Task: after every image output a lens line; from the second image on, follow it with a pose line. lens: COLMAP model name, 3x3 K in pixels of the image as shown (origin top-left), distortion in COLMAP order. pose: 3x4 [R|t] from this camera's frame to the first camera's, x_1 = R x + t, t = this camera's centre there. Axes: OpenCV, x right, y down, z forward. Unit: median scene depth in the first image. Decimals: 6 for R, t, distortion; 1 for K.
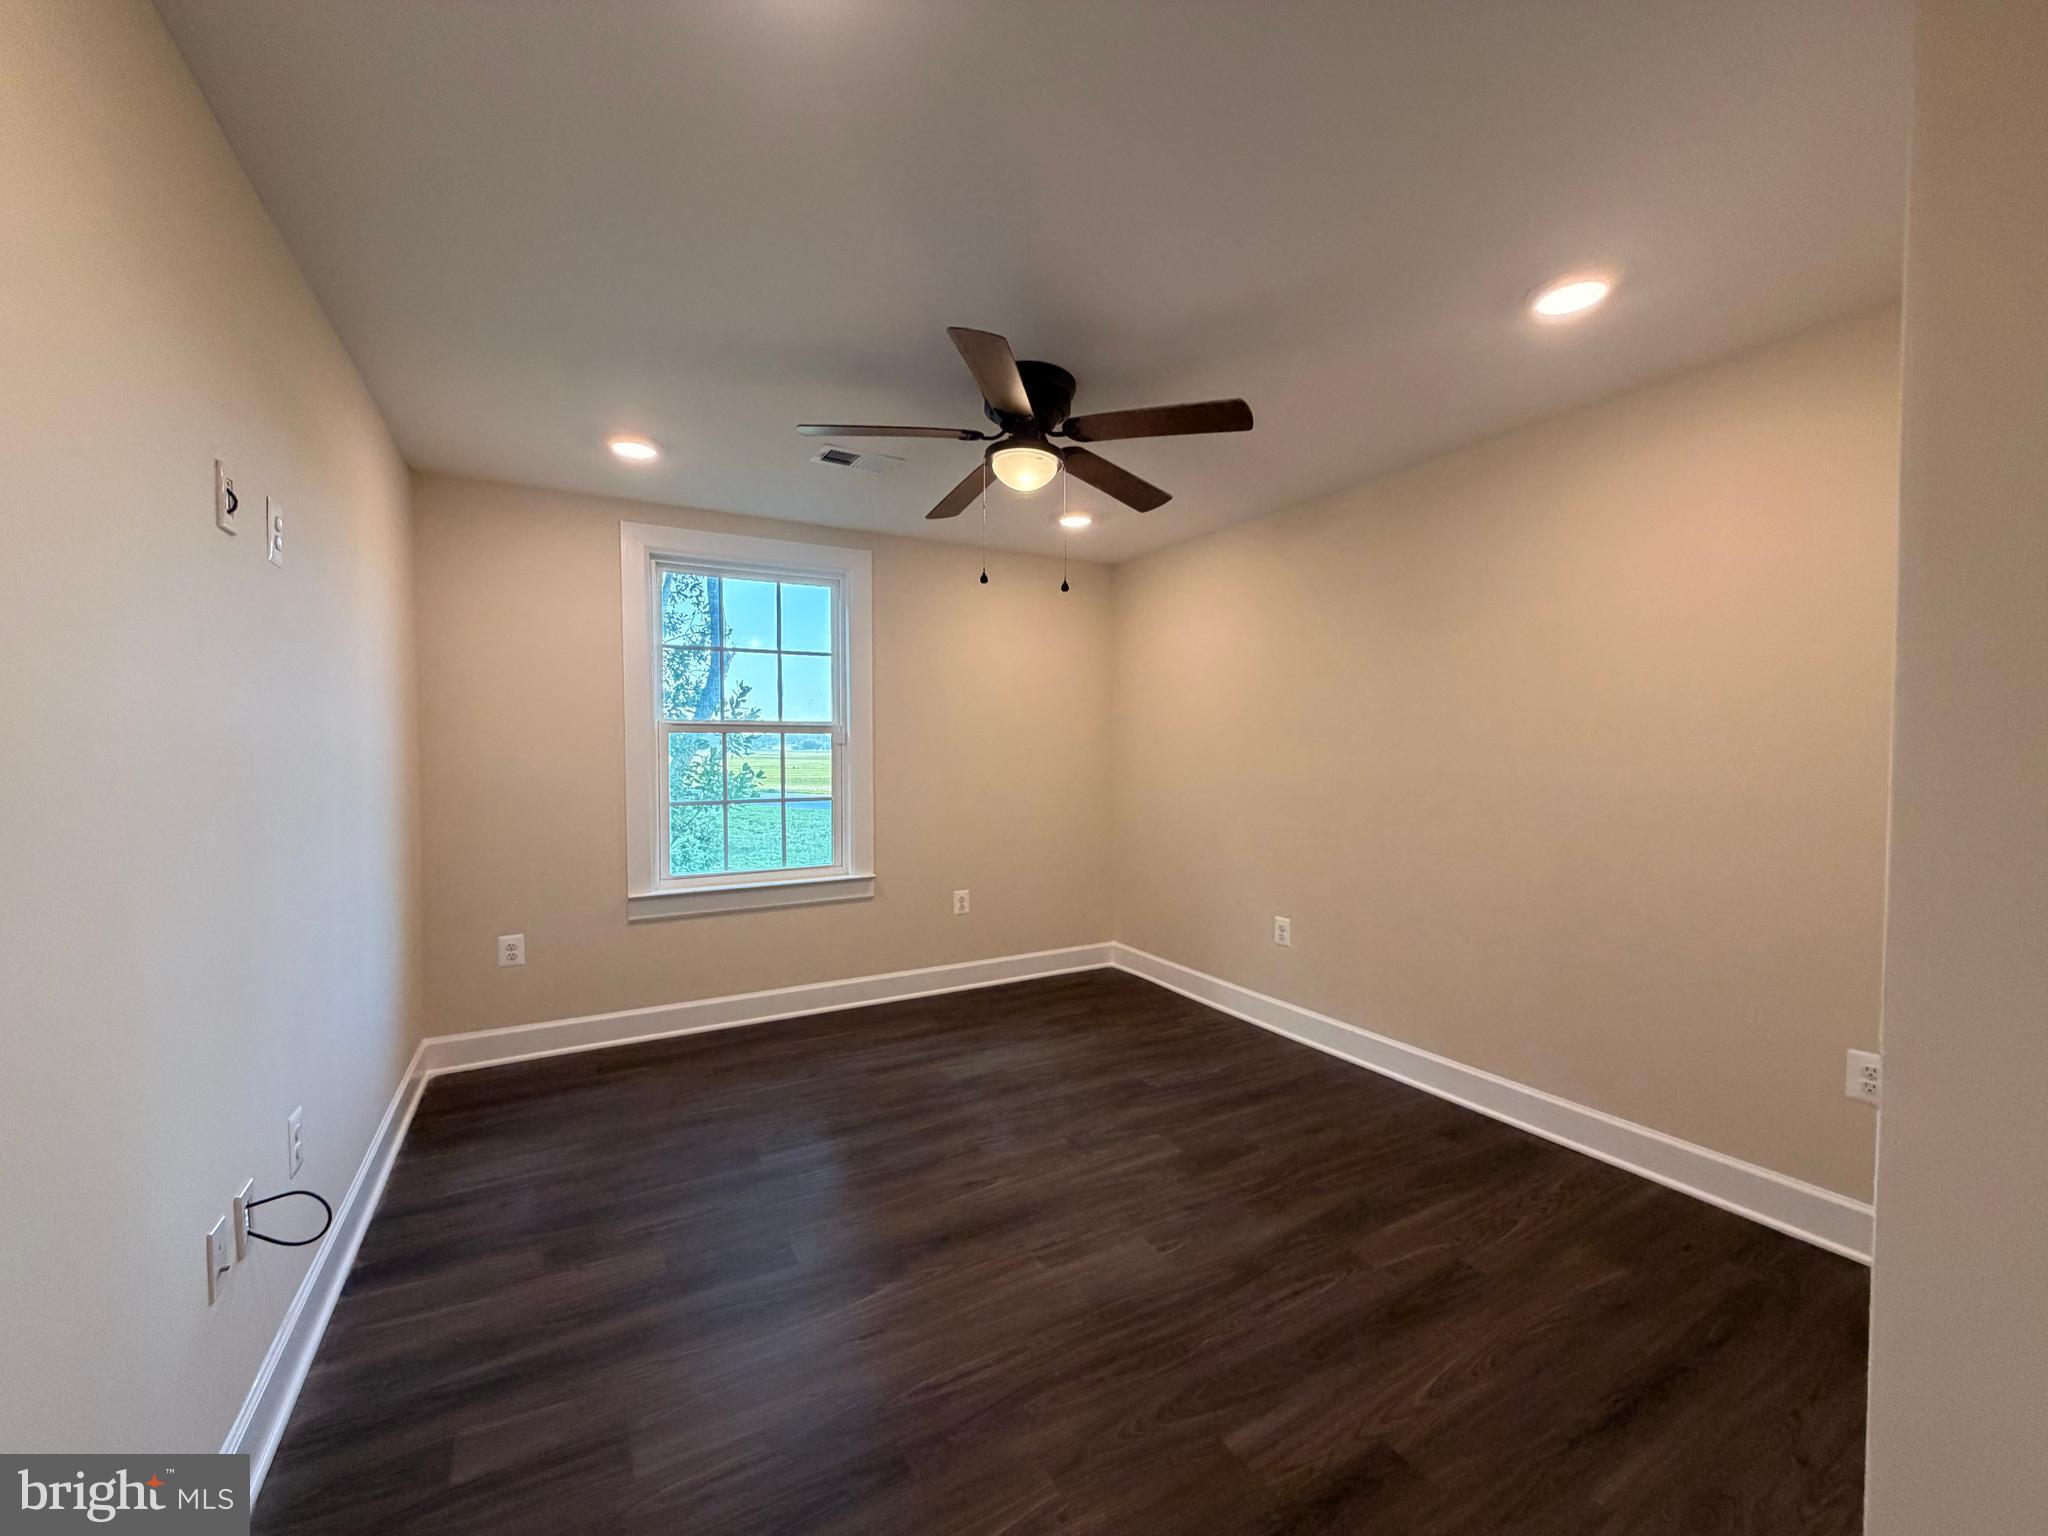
lens RADIAL K [[819.5, 0, 1012.3], [0, 819.5, 778.2], [0, 0, 1]] dist [0.000368, 0.000042]
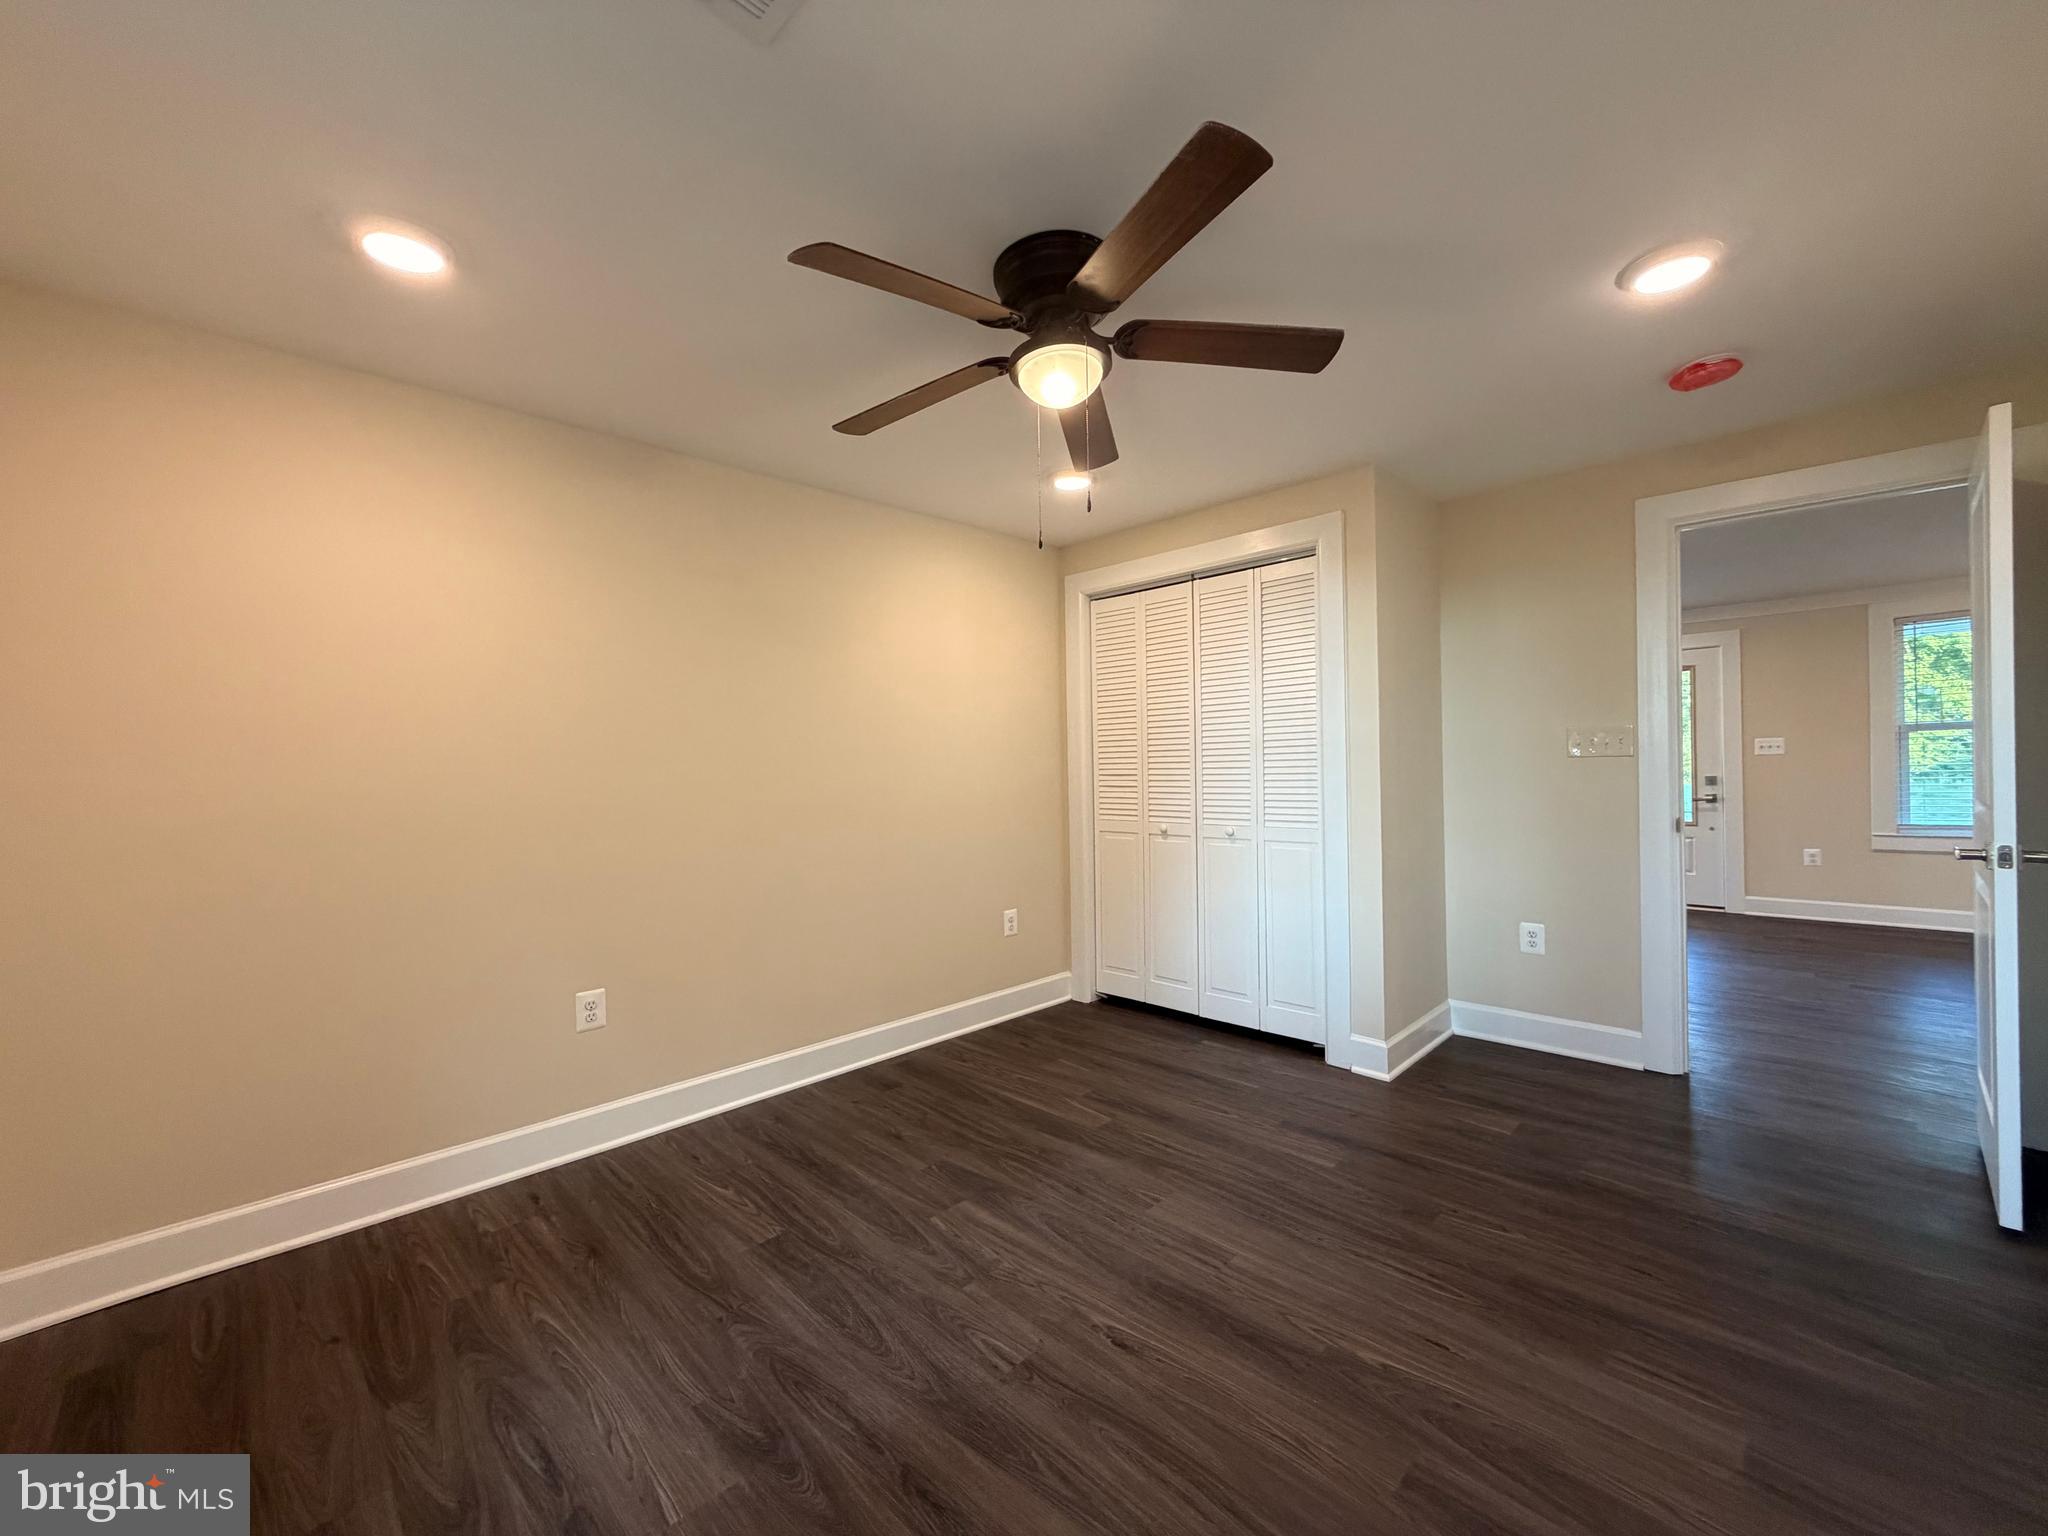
lens RADIAL K [[814.4, 0, 1016.6], [0, 814.4, 771.2], [0, 0, 1]] dist [-0.000026, 0.000002]
pose [[-0.268504, 0.000793, 0.963278, -0.591403], [0.055202, 0.998369, 0.014565, -0.016908], [-0.961696, 0.057086, -0.268110, 1.043757]]
